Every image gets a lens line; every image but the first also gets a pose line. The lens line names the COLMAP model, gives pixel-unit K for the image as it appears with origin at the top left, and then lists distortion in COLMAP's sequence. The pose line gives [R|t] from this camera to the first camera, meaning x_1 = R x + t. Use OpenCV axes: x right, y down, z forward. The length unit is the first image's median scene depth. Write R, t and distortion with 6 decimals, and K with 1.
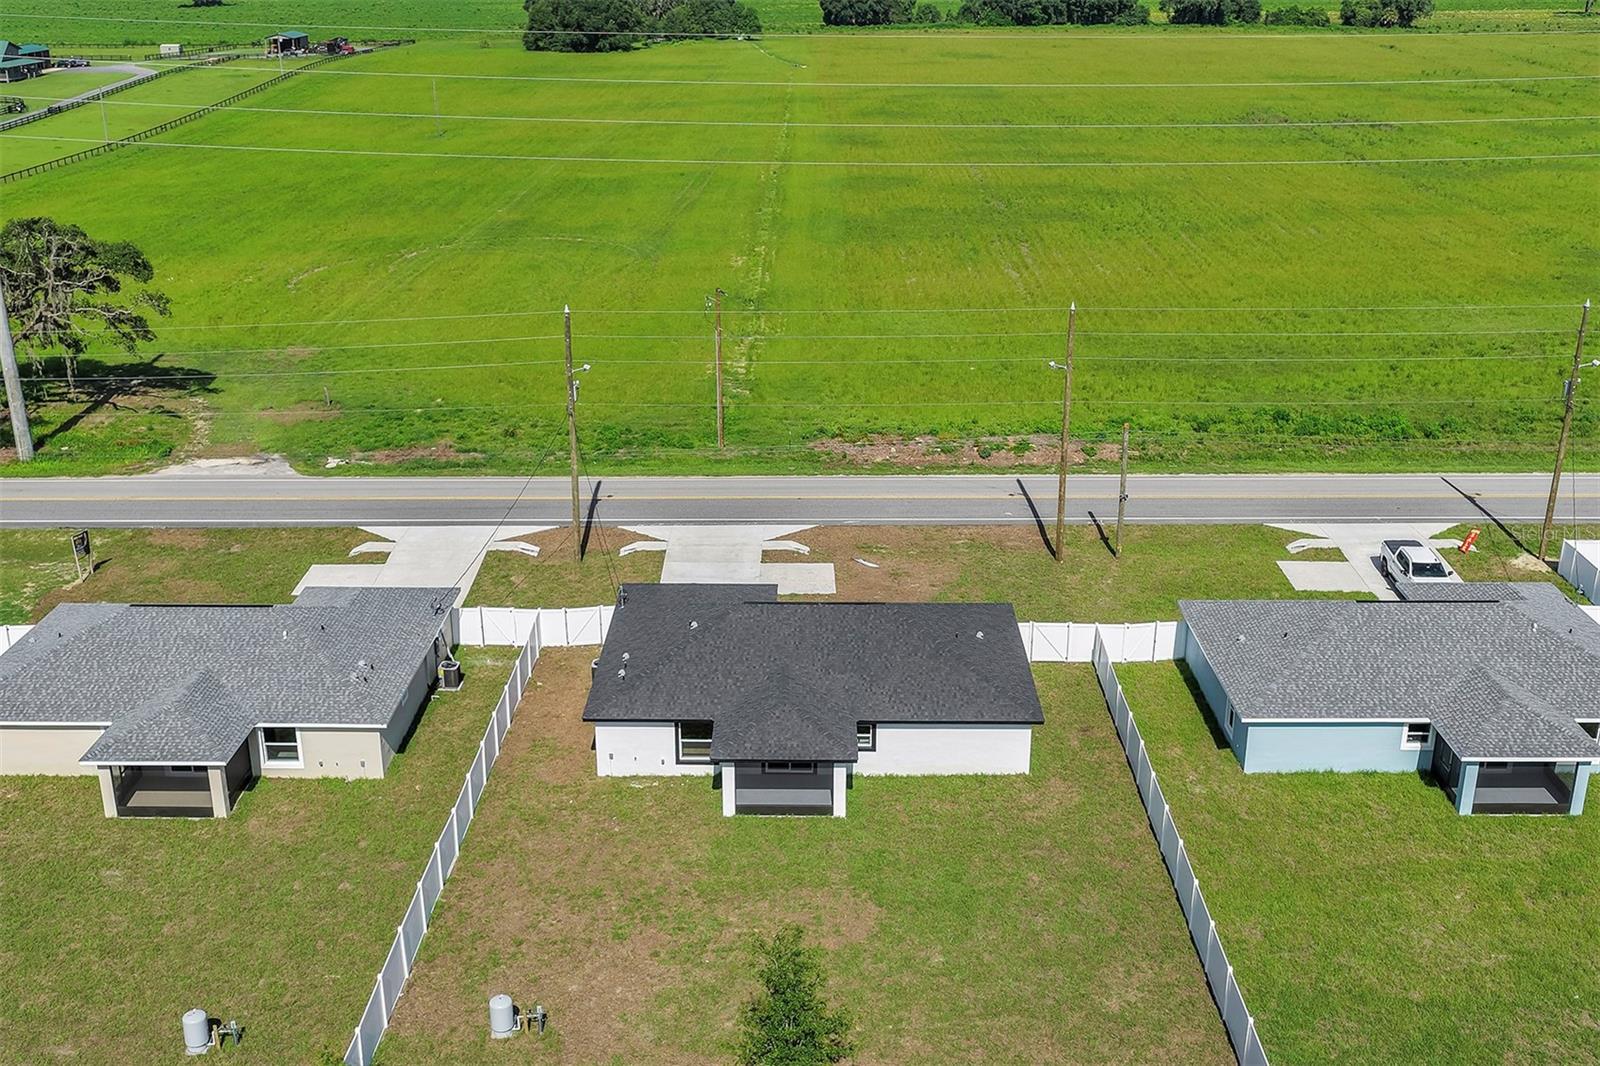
lens RADIAL K [[1648.4, 0, 800.0], [0, 1648.4, 533.0], [0, 0, 1]] dist [-0.012418, 0.027092]
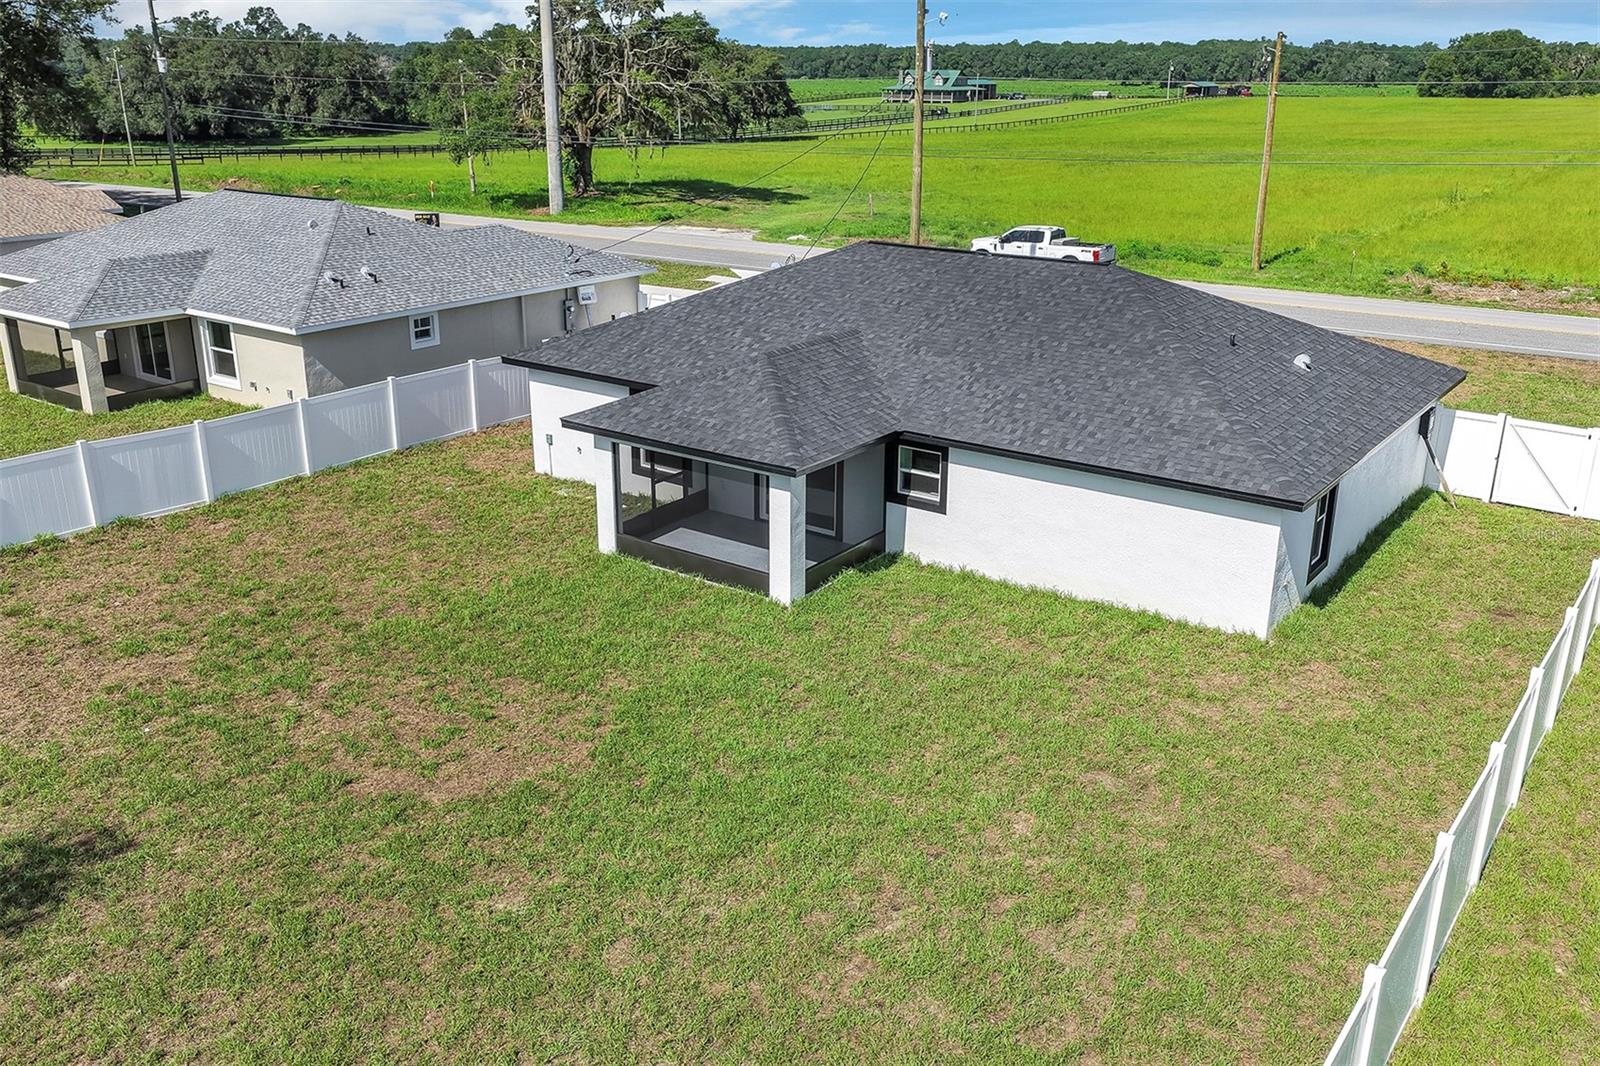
lens RADIAL K [[1357.2, 0, 800.0], [0, 1357.2, 533.0], [0, 0, 1]] dist [-0.002558, 0.010729]
pose [[0.812356, 0.192181, -0.550586, 0.202211], [-0.204139, 0.978116, 0.040215, 0.115910], [0.546265, 0.079727, 0.833809, 0.577847]]
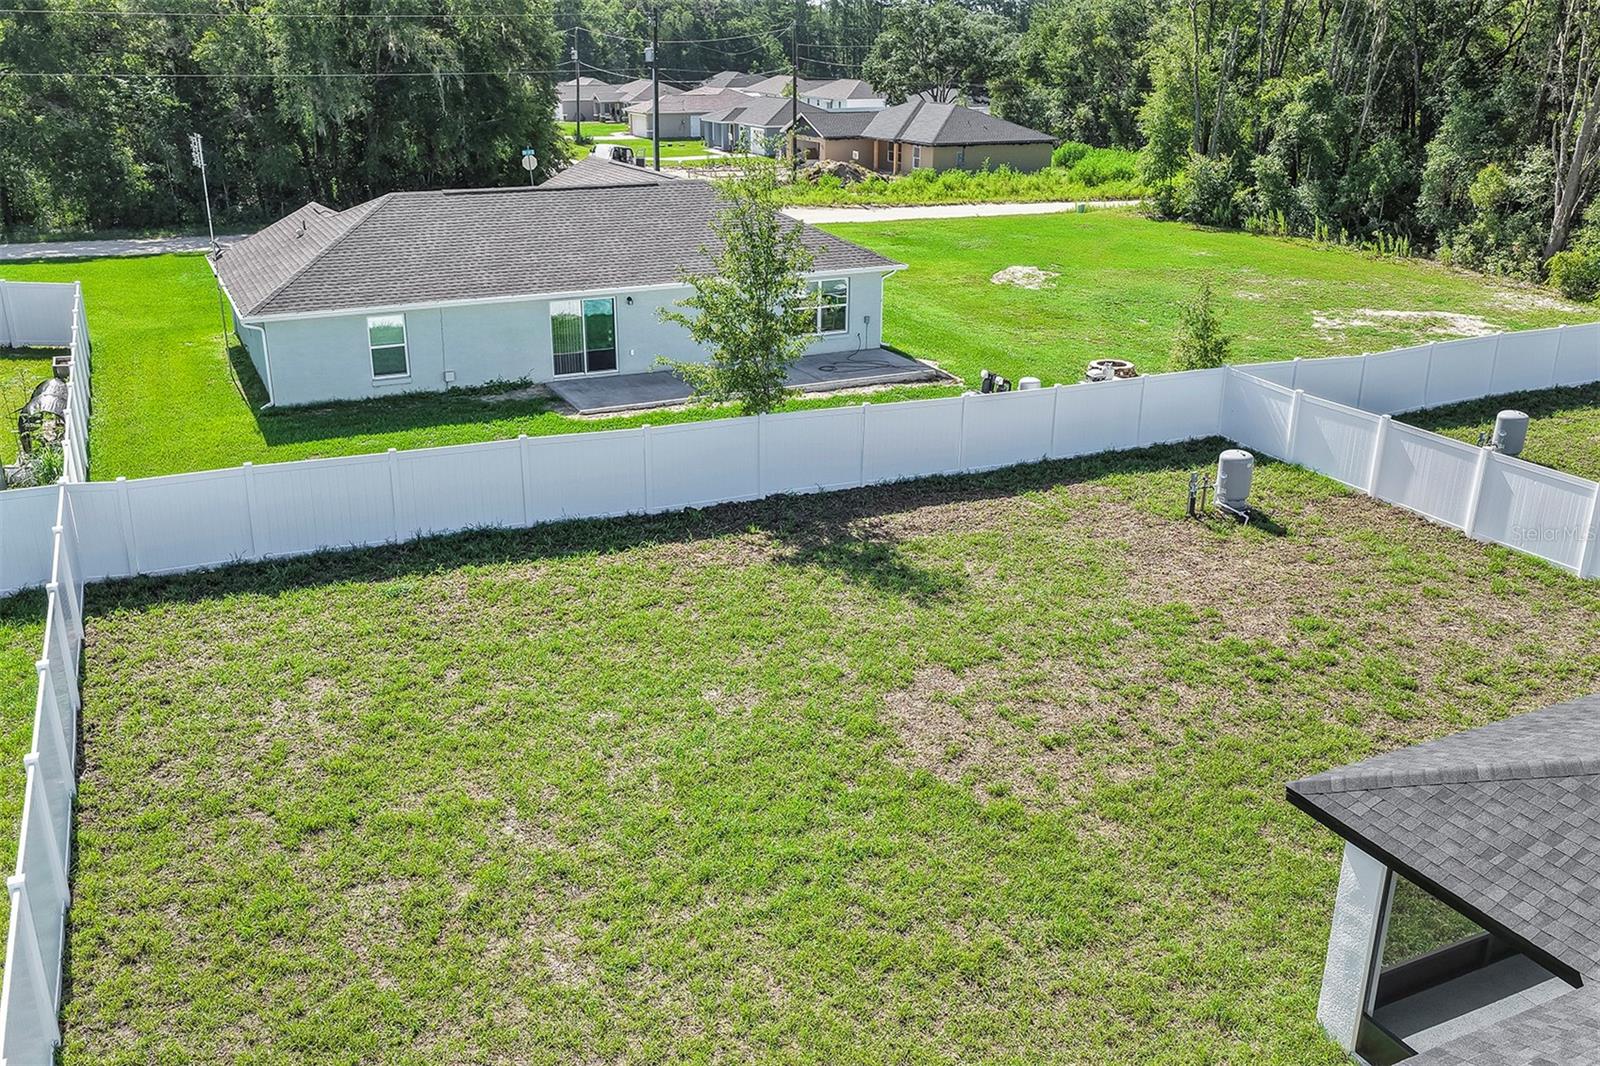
lens RADIAL K [[1357.2, 0, 800.0], [0, 1357.2, 533.0], [0, 0, 1]] dist [-0.002558, 0.010729]
pose [[-0.899983, 0.144519, -0.411272, 0.155985], [-0.156459, 0.773499, 0.614182, -0.011707], [0.406879, 0.617101, -0.673525, 0.906293]]
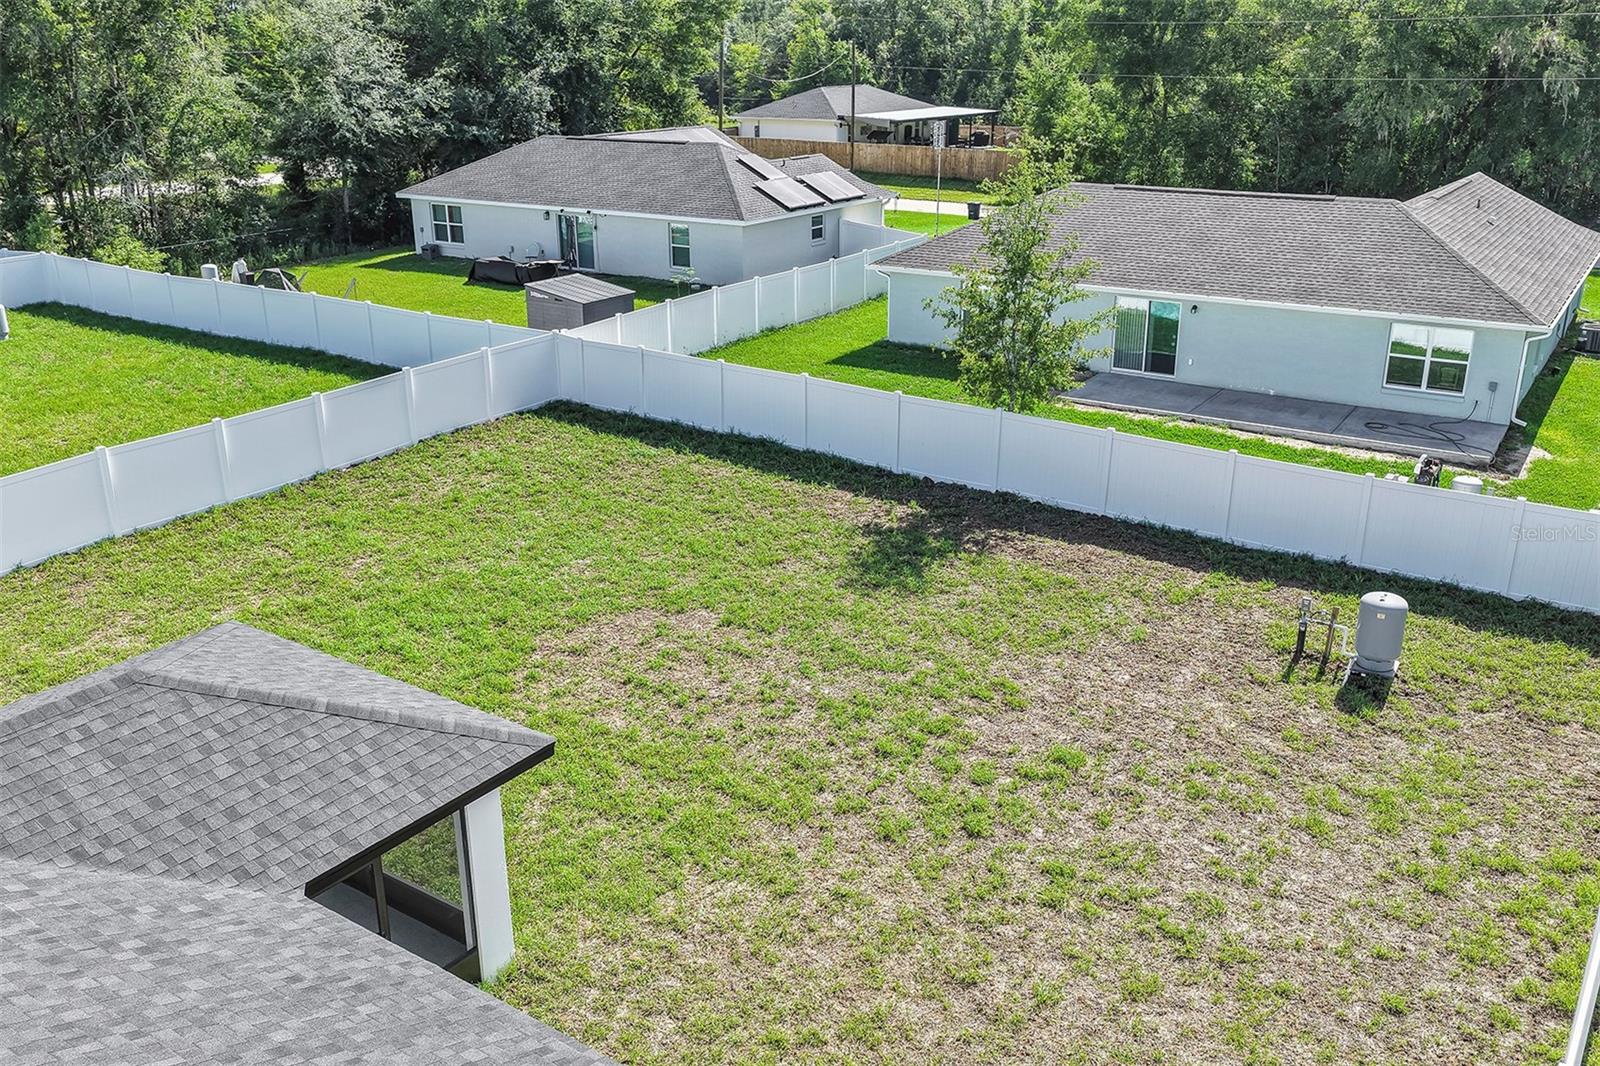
lens RADIAL K [[1357.2, 0, 800.0], [0, 1357.2, 533.0], [0, 0, 1]] dist [-0.002558, 0.010729]
pose [[-0.829771, -0.188547, 0.525291, -0.168972], [0.195778, 0.783060, 0.590328, -0.015244], [-0.522639, 0.592678, -0.612847, 0.914476]]
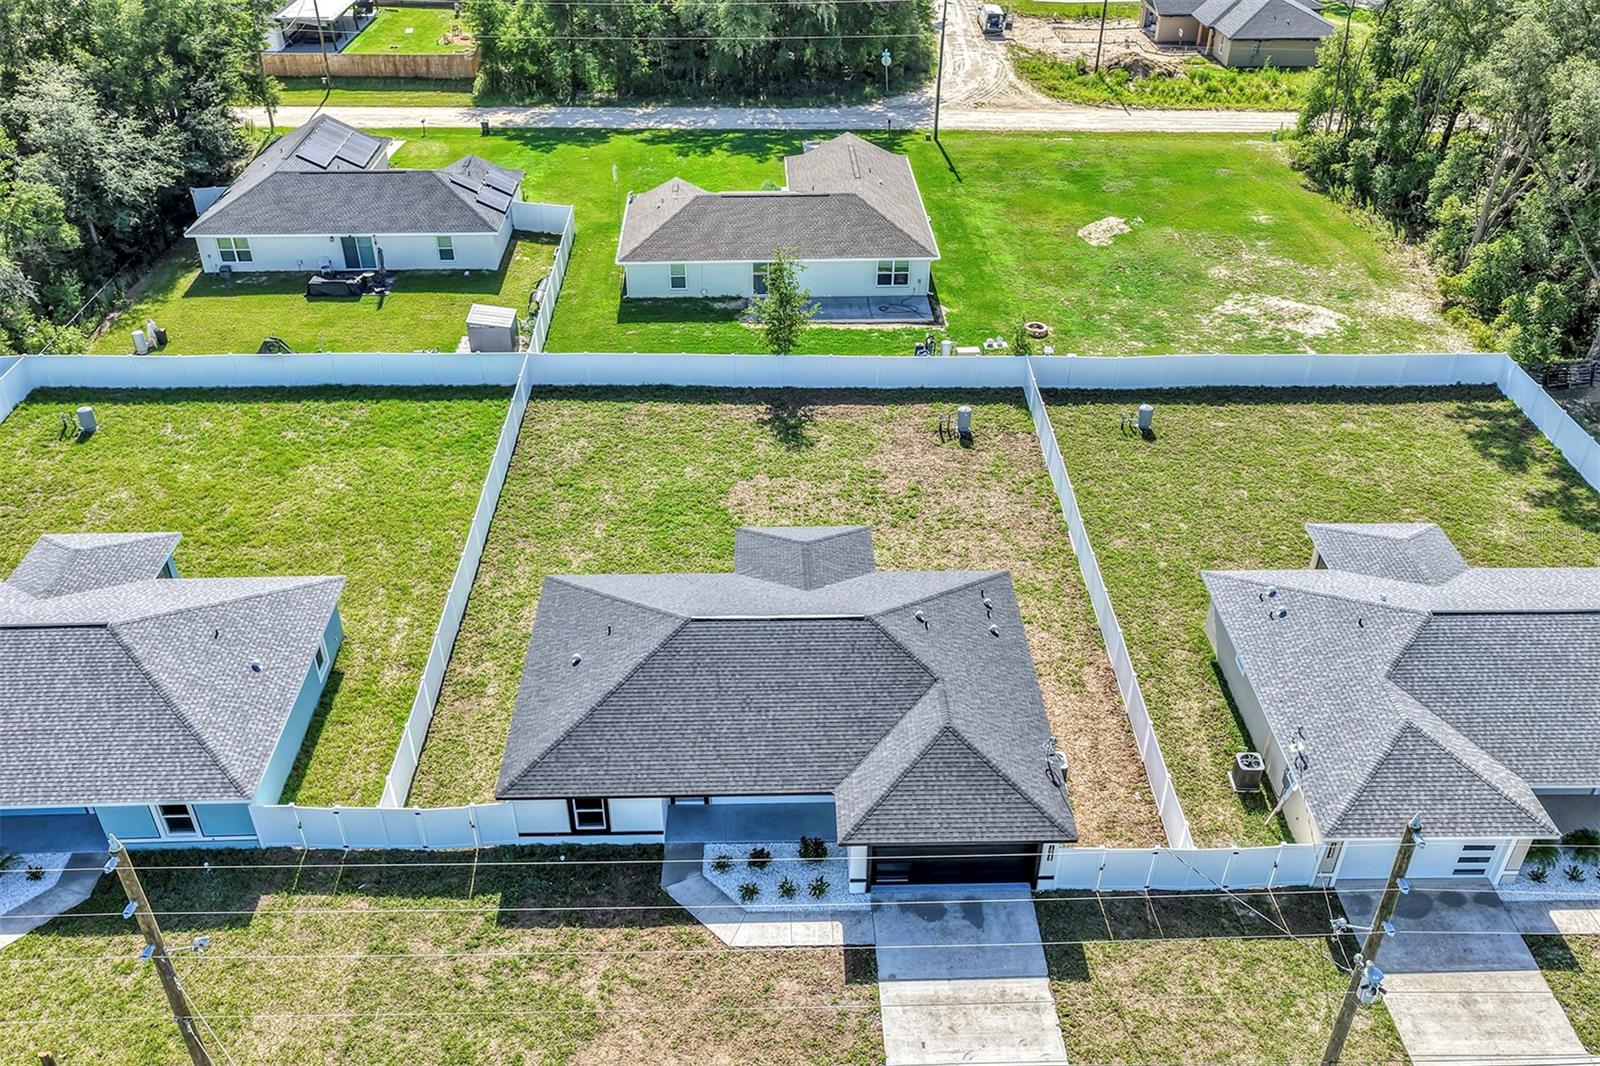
lens RADIAL K [[1336.7, 0, 800.0], [0, 1336.7, 533.0], [0, 0, 1]] dist [-0.018851, 0.047517]
pose [[-0.999580, 0.012170, -0.026292, 0.013498], [-0.014302, 0.581947, 0.813101, -0.492630], [0.025196, 0.813136, -0.581528, 1.270431]]
